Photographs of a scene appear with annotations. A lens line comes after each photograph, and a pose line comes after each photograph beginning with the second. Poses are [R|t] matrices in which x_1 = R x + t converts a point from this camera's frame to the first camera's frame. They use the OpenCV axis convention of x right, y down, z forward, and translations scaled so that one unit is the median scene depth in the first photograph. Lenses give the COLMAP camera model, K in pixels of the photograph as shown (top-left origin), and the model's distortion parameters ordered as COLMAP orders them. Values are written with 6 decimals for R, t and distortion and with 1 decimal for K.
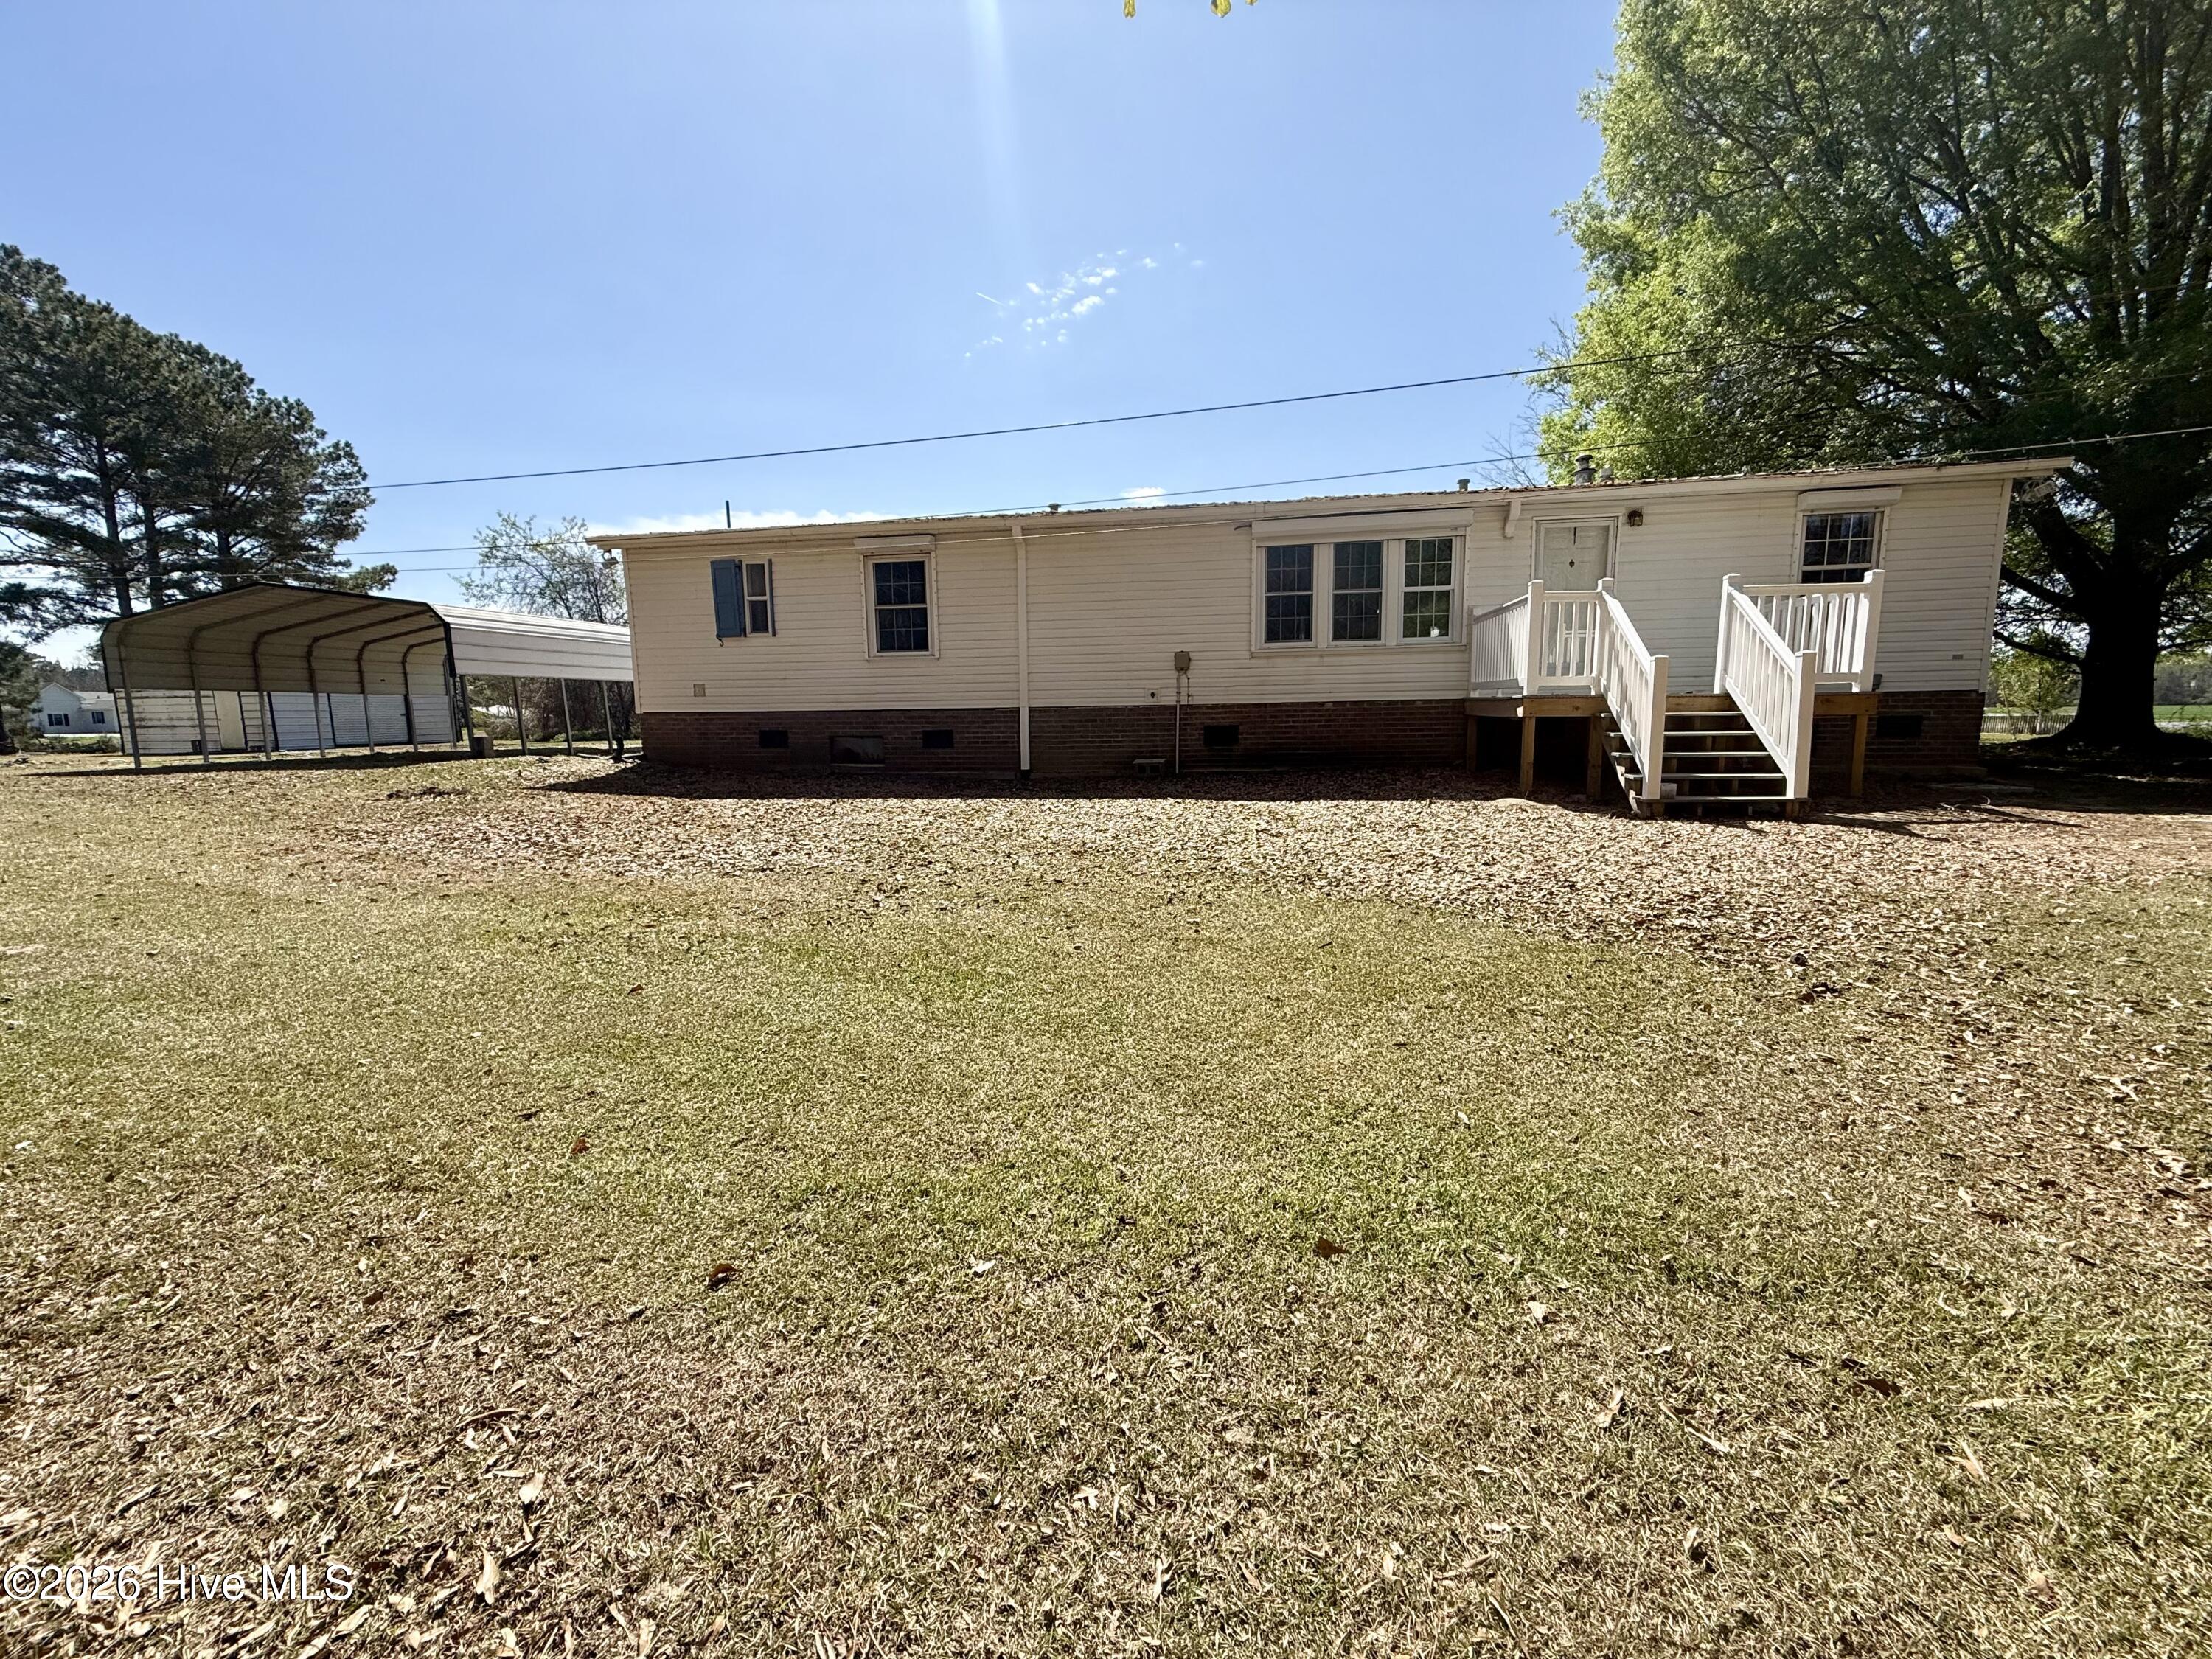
lens RADIAL K [[877.1, 0, 1101.7], [0, 877.1, 827.2], [0, 0, 1]] dist [-0.000765, 0.000364]
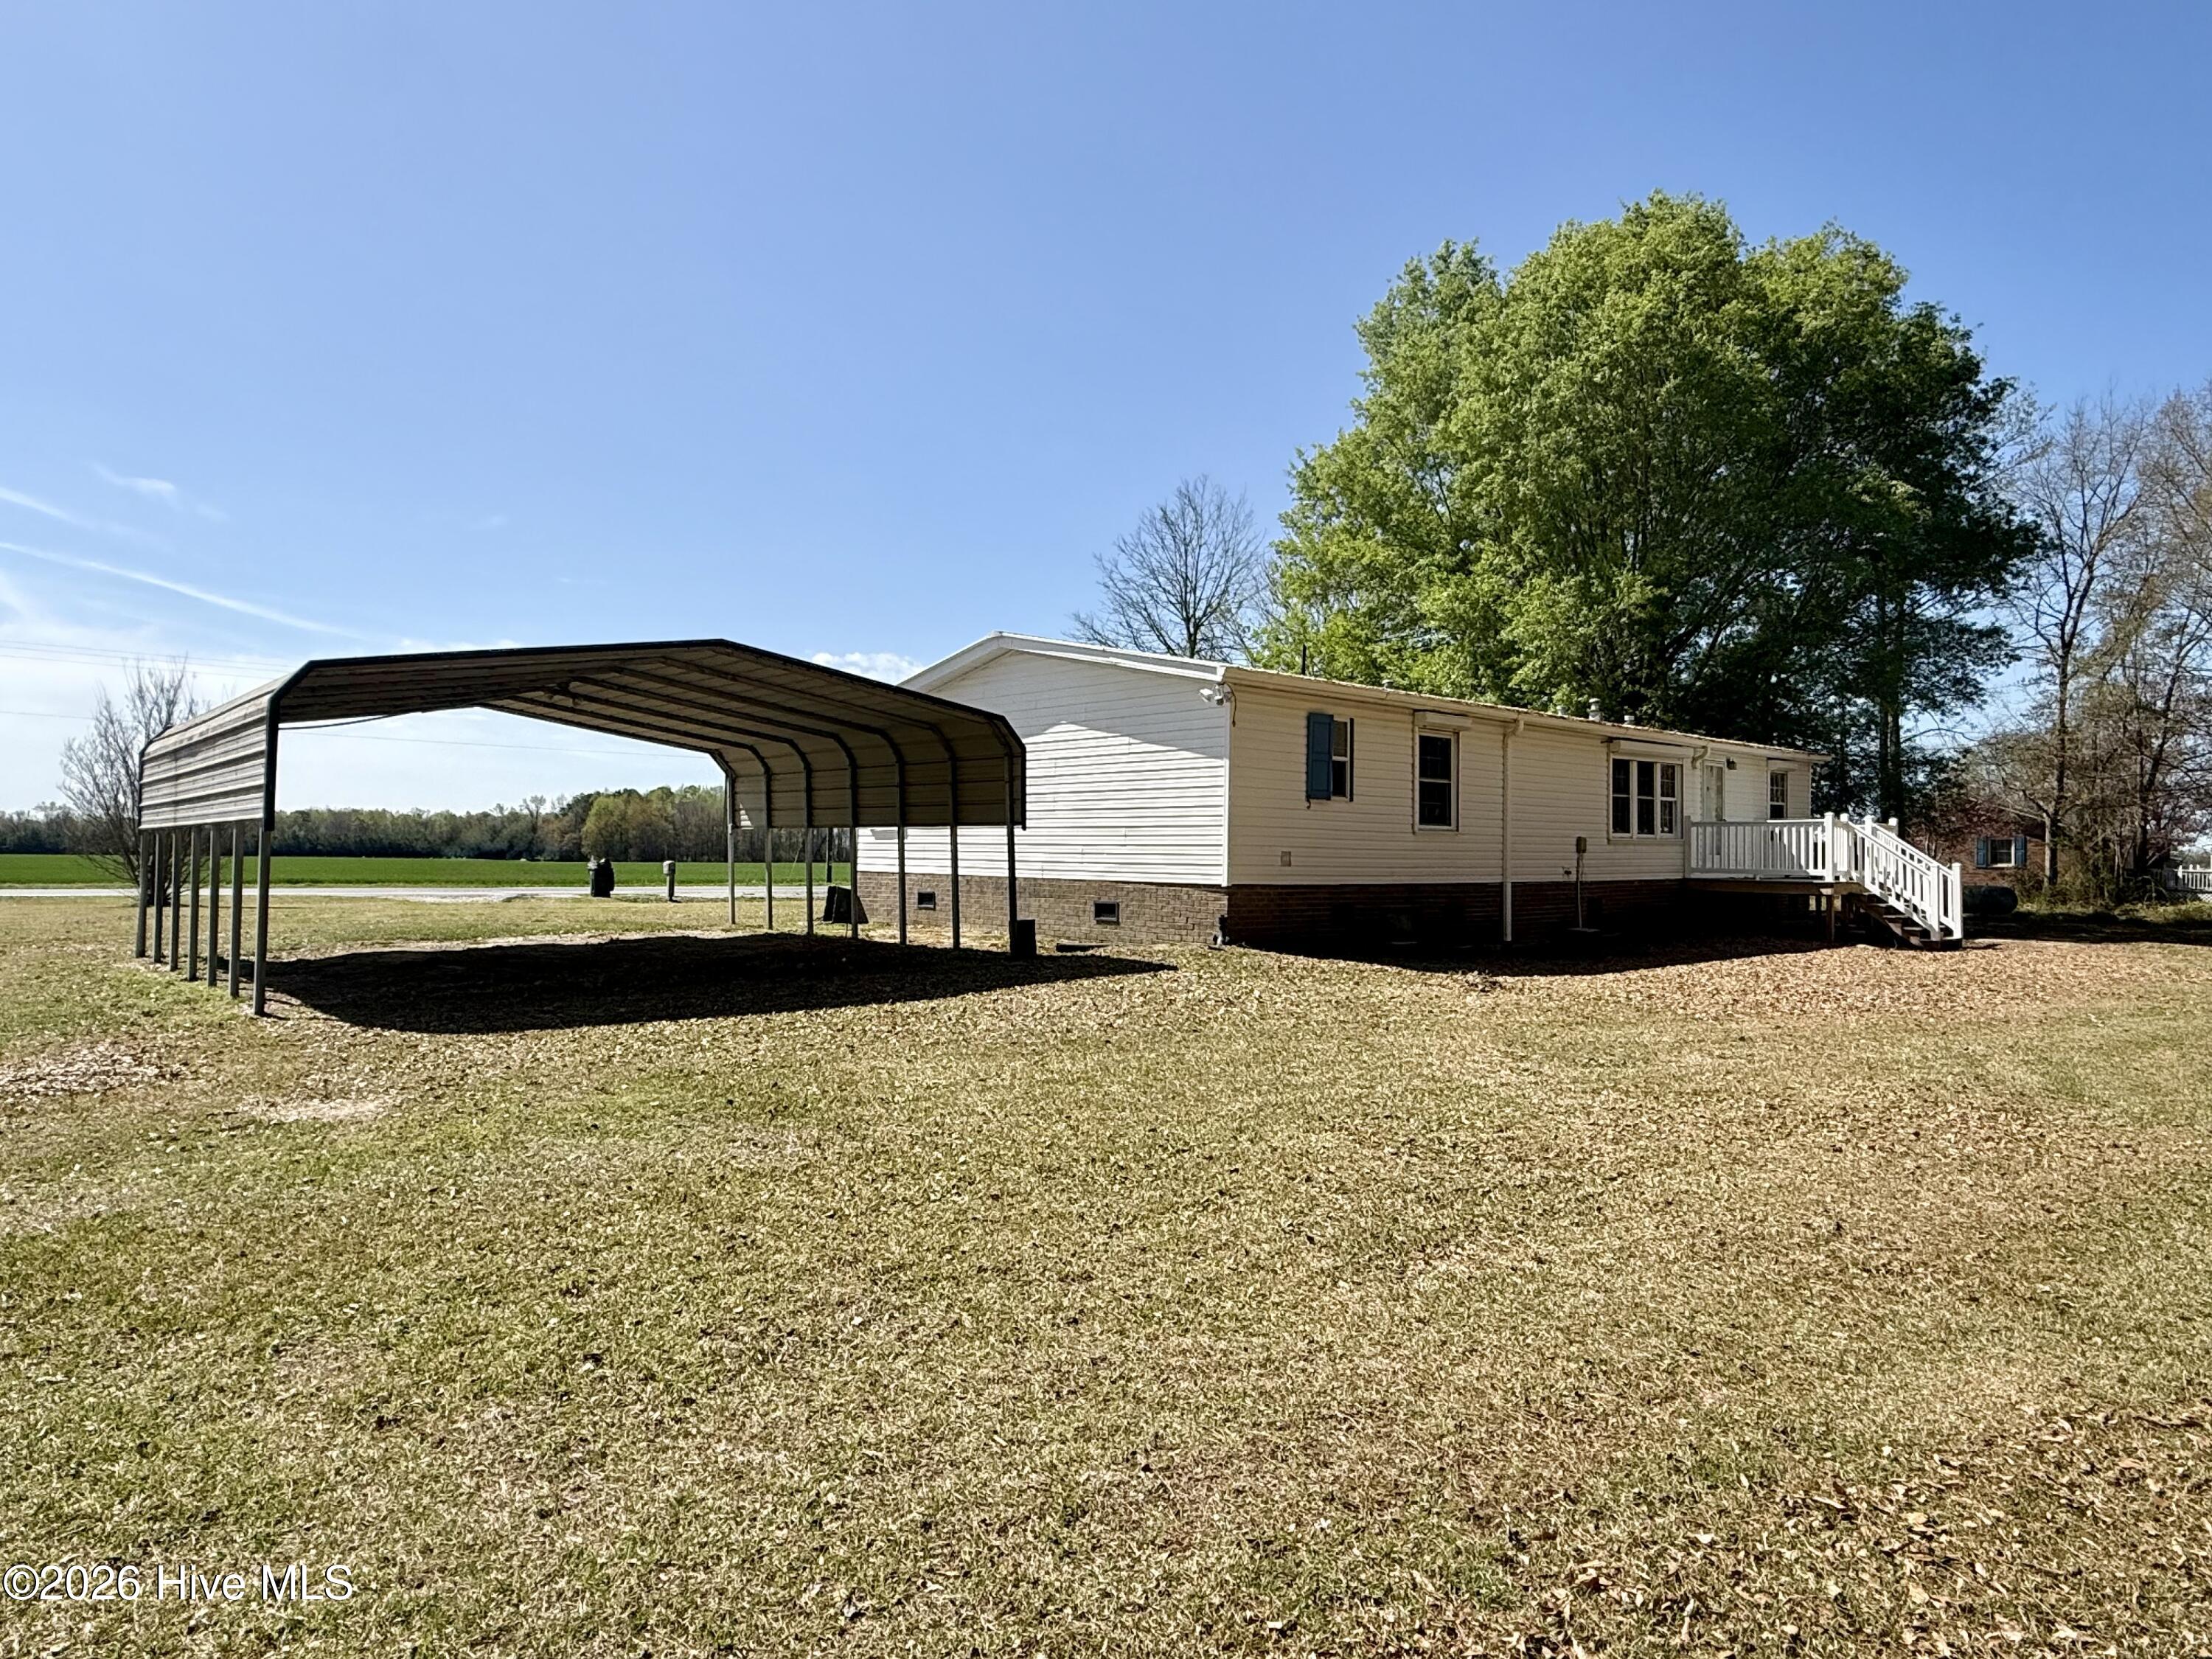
lens RADIAL K [[1371.2, 0, 1106.0], [0, 1371.2, 829.5], [0, 0, 1]] dist [-0.004686, -0.001979]
pose [[0.589988, 0.031463, 0.806799, -1.704931], [0.082658, 0.991637, -0.099116, -0.076155], [-0.803170, 0.125165, 0.582453, 0.414177]]
